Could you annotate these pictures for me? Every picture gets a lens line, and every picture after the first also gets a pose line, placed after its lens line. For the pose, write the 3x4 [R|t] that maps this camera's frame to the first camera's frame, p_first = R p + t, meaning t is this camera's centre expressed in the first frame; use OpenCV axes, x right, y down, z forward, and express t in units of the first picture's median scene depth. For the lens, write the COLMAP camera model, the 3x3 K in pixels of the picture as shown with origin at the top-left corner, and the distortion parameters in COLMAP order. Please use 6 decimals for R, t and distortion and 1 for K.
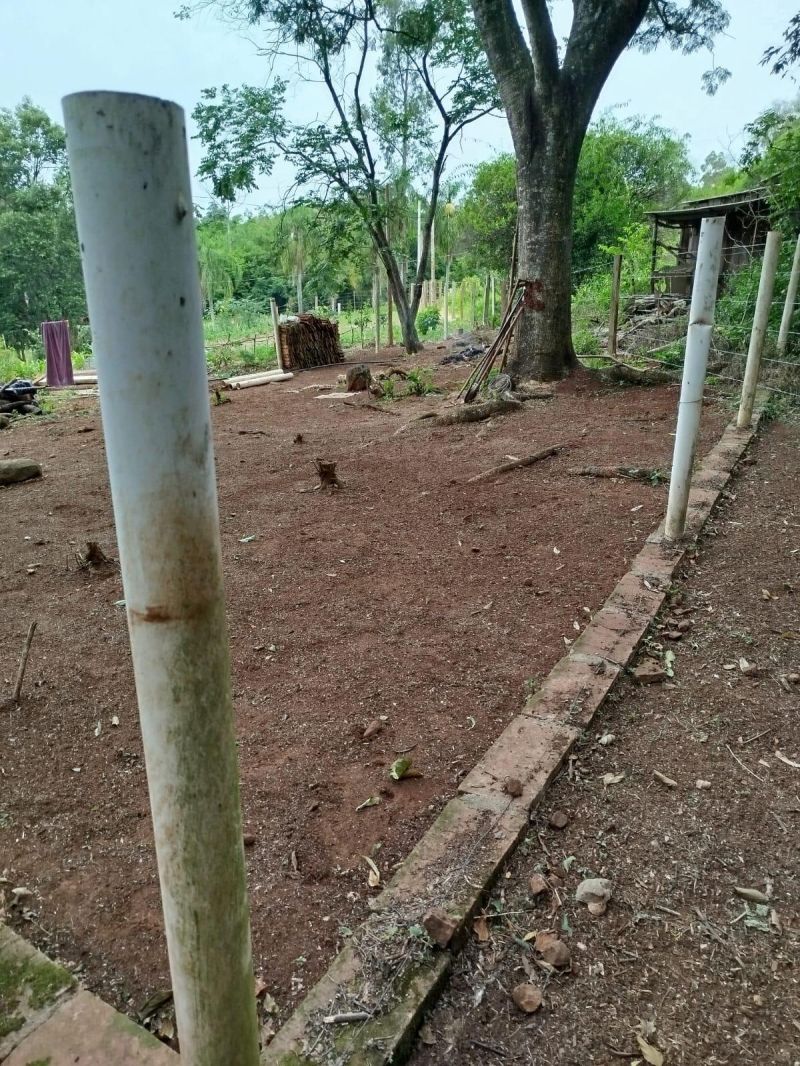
lens RADIAL K [[749.7, 0, 403.0], [0, 749.7, 533.8], [0, 0, 1]] dist [0.009053, 0.004750]
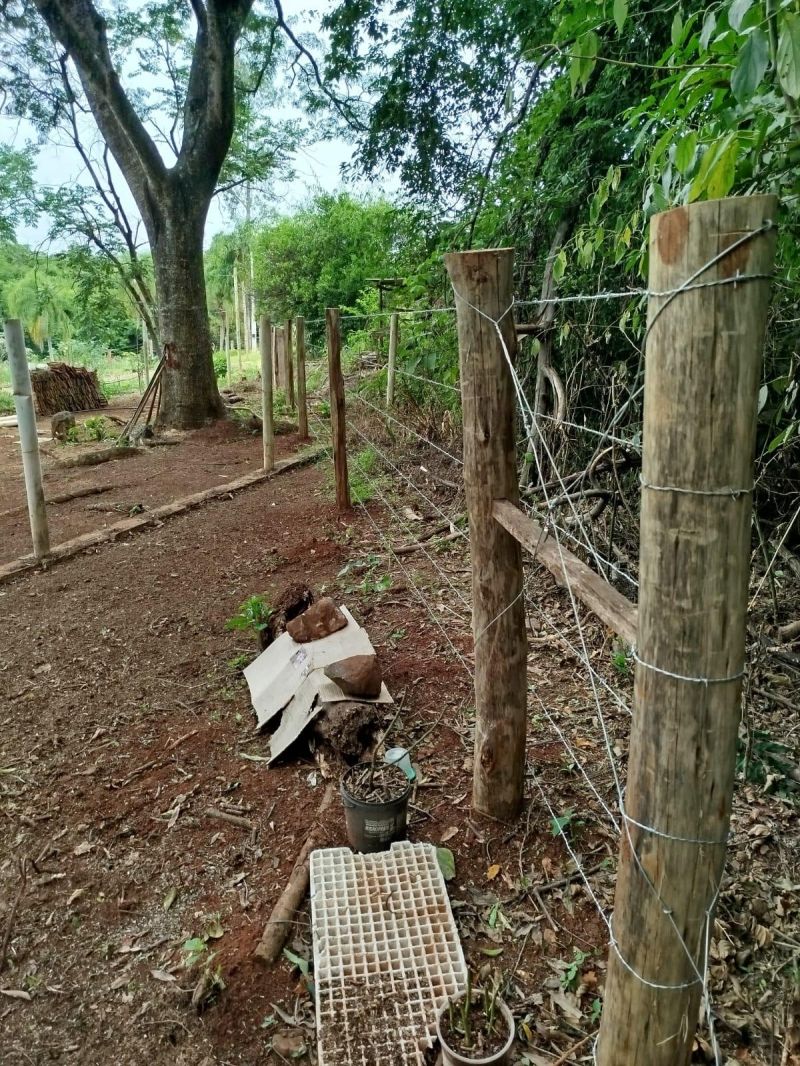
lens RADIAL K [[749.7, 0, 400.8], [0, 749.7, 532.4], [0, 0, 1]] dist [0.009053, 0.004750]
pose [[0.987843, -0.019189, 0.154265, 0.171969], [0.027930, 0.998113, -0.054692, 0.012204], [-0.152925, 0.058336, 0.986515, -0.084686]]
